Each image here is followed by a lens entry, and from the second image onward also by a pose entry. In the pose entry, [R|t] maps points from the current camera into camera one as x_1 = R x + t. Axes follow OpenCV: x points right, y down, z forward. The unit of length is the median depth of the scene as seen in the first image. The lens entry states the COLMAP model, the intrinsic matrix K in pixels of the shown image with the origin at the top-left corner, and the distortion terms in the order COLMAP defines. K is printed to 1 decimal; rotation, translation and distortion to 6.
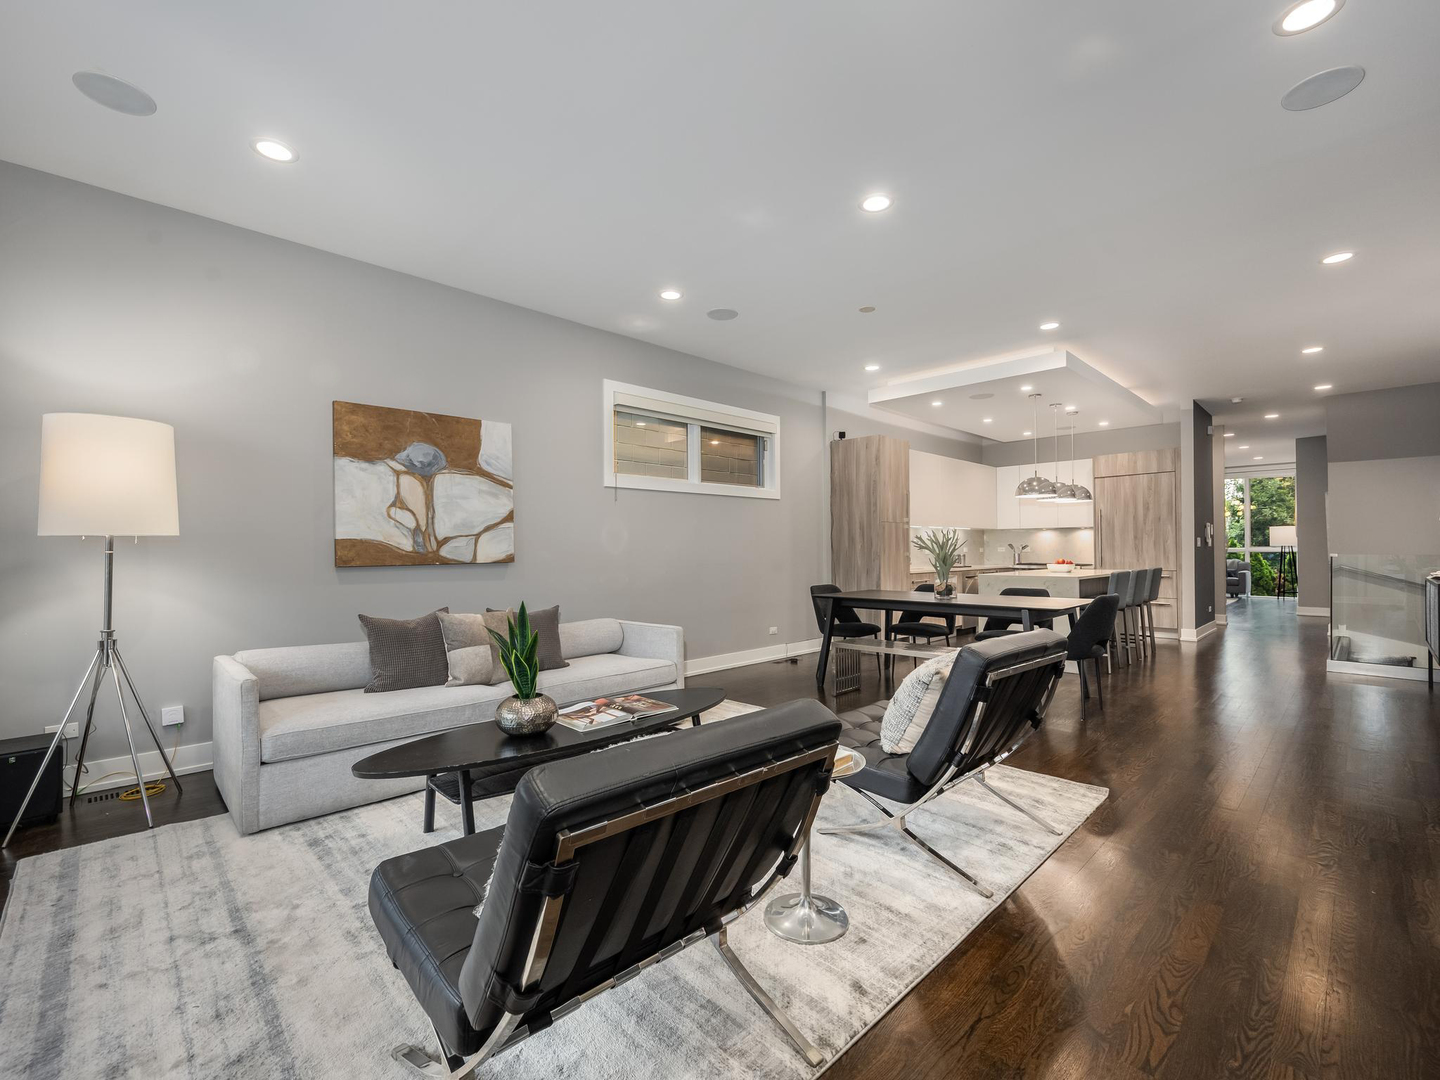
lens RADIAL K [[641.5, 0, 720.0], [0, 641.5, 540.0], [0, 0, 1]] dist [-0.001048, -0.000294]
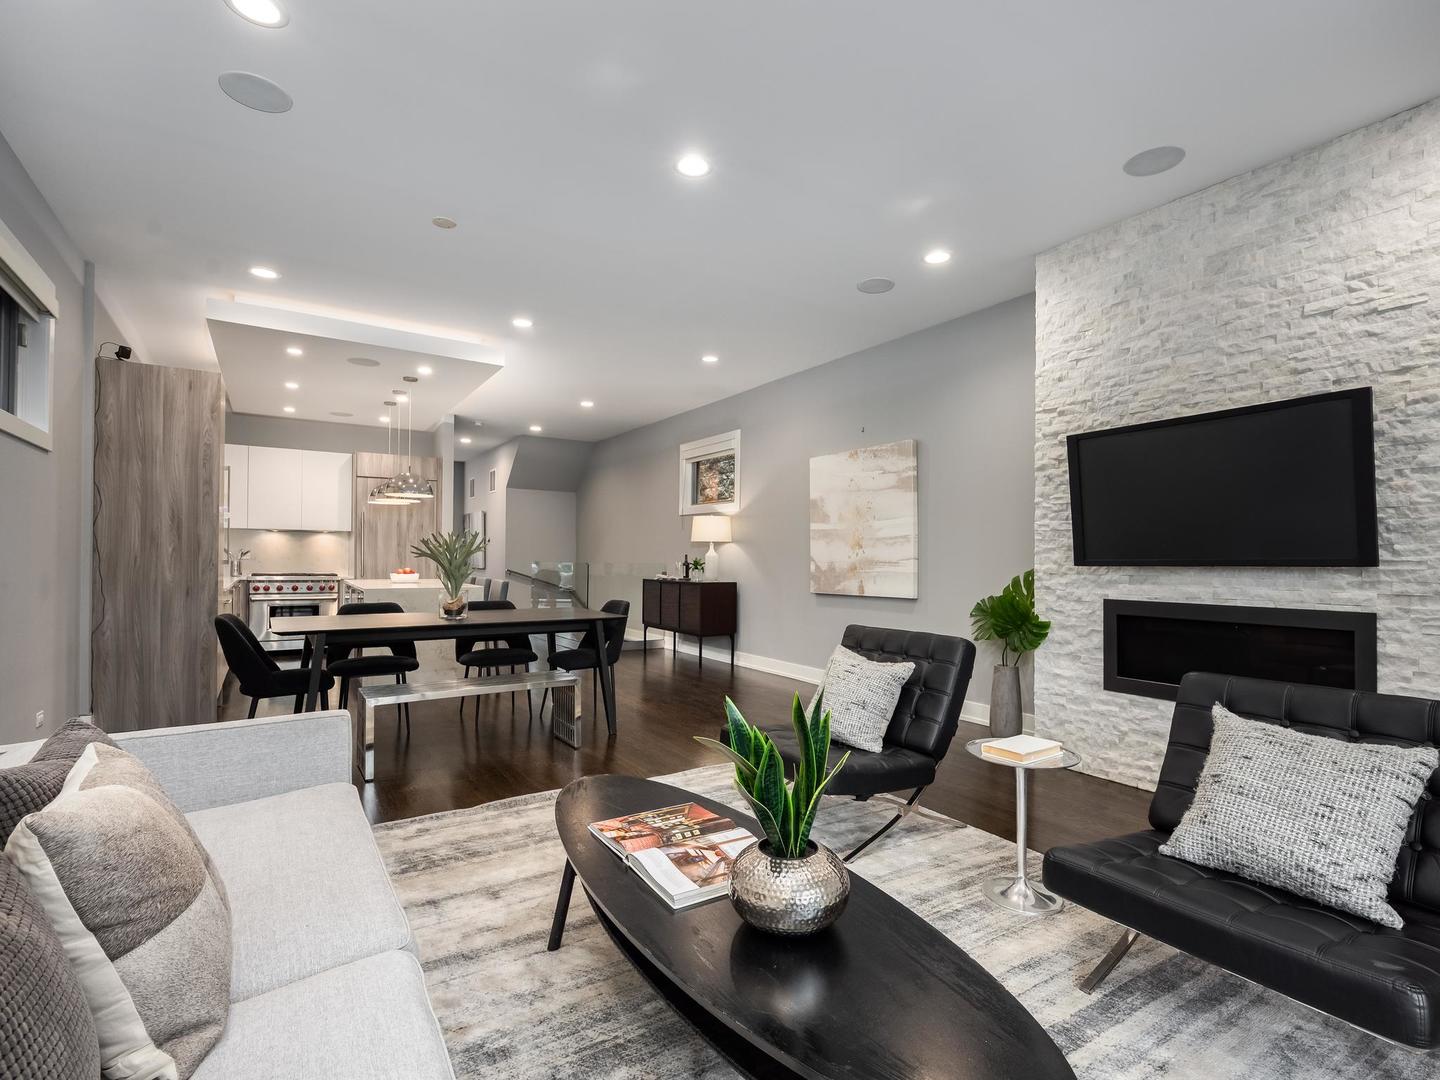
lens RADIAL K [[697.5, 0, 746.5], [0, 697.5, 550.3], [0, 0, 1]] dist [-0.002239, -0.000850]
pose [[0.183490, 0.015710, 0.982896, -0.288070], [-0.021184, 0.999703, -0.012024, 0.006146], [-0.982793, -0.018616, 0.183769, 0.316473]]
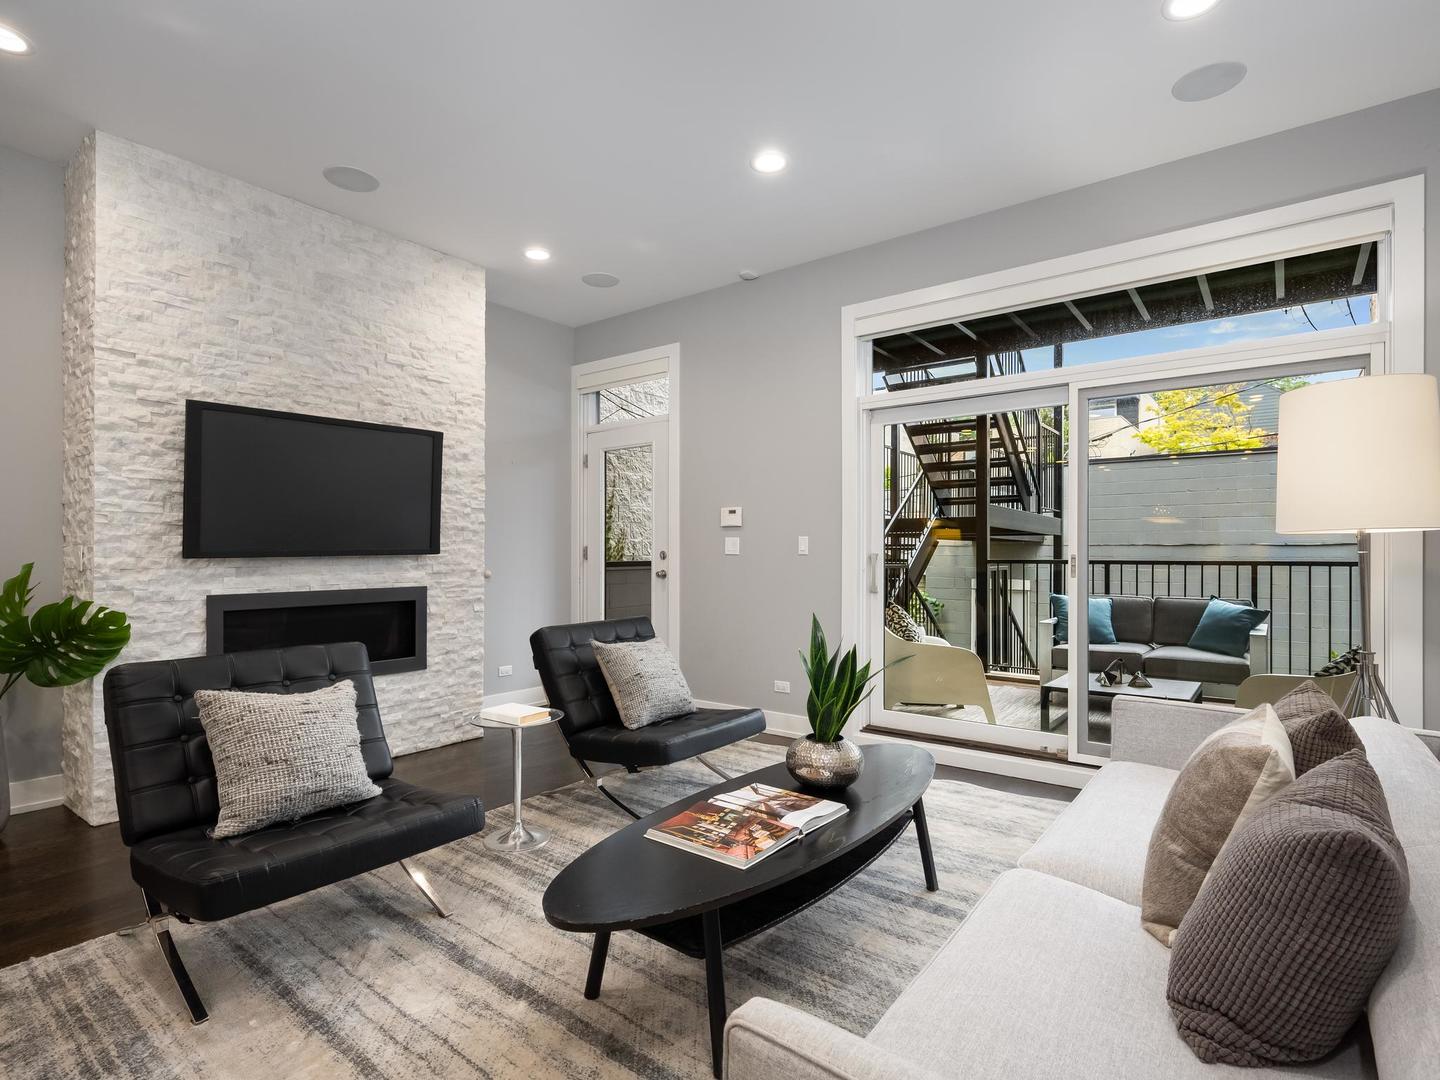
lens RADIAL K [[717.1, 0, 722.2], [0, 717.1, 546.1], [0, 0, 1]] dist [-0.003462, -0.000590]
pose [[-0.991346, 0.001504, -0.131268, -0.024296], [0.004072, 0.999805, -0.019301, 0.008536], [0.131213, -0.019668, -0.991159, 0.625994]]
